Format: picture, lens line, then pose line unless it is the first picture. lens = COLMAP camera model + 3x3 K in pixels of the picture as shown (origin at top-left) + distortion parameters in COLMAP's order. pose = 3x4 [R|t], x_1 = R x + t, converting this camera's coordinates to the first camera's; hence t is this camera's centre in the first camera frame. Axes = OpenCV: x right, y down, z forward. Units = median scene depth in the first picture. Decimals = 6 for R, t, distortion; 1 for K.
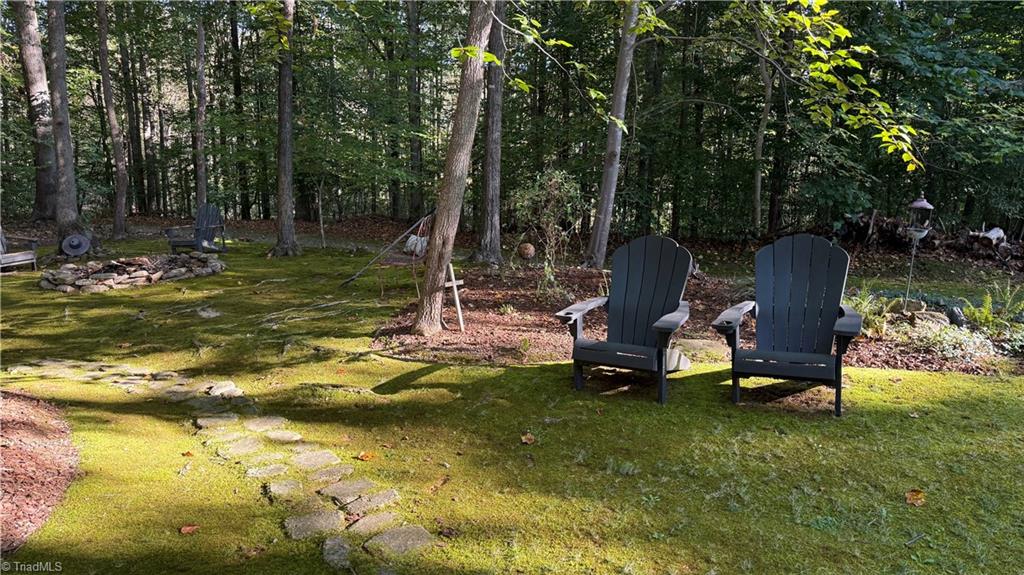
lens RADIAL K [[714.9, 0, 512.6], [0, 714.9, 275.9], [0, 0, 1]] dist [0.076317, -0.085254]
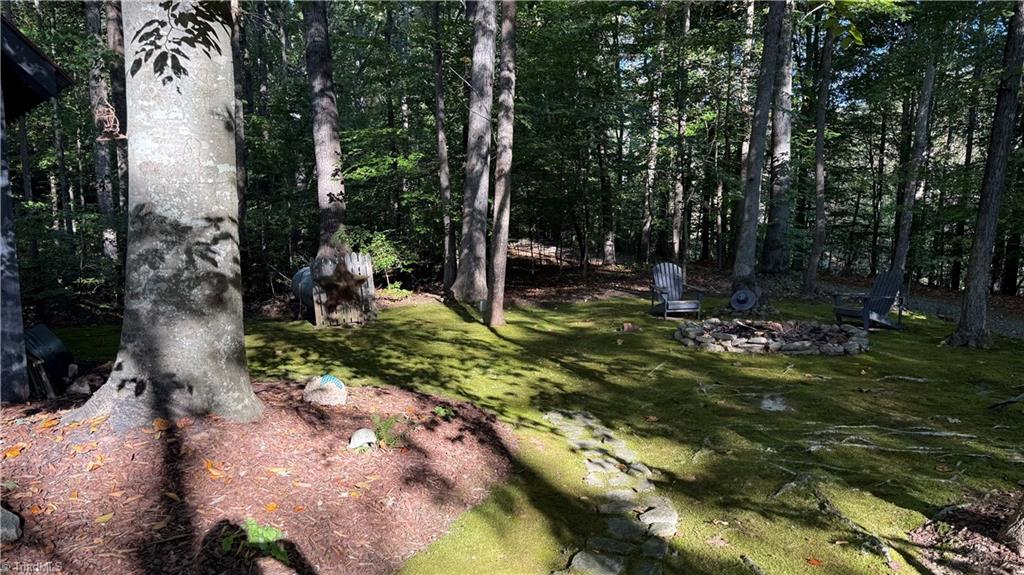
lens RADIAL K [[700.8, 0, 512.0], [0, 700.8, 287.5], [0, 0, 1]] dist [-0.038908, 0.000204]
pose [[0.502808, 0.102468, -0.858303, 0.061840], [-0.158928, 0.986981, 0.024728, -0.038560], [0.849662, 0.123975, 0.512547, 0.286555]]
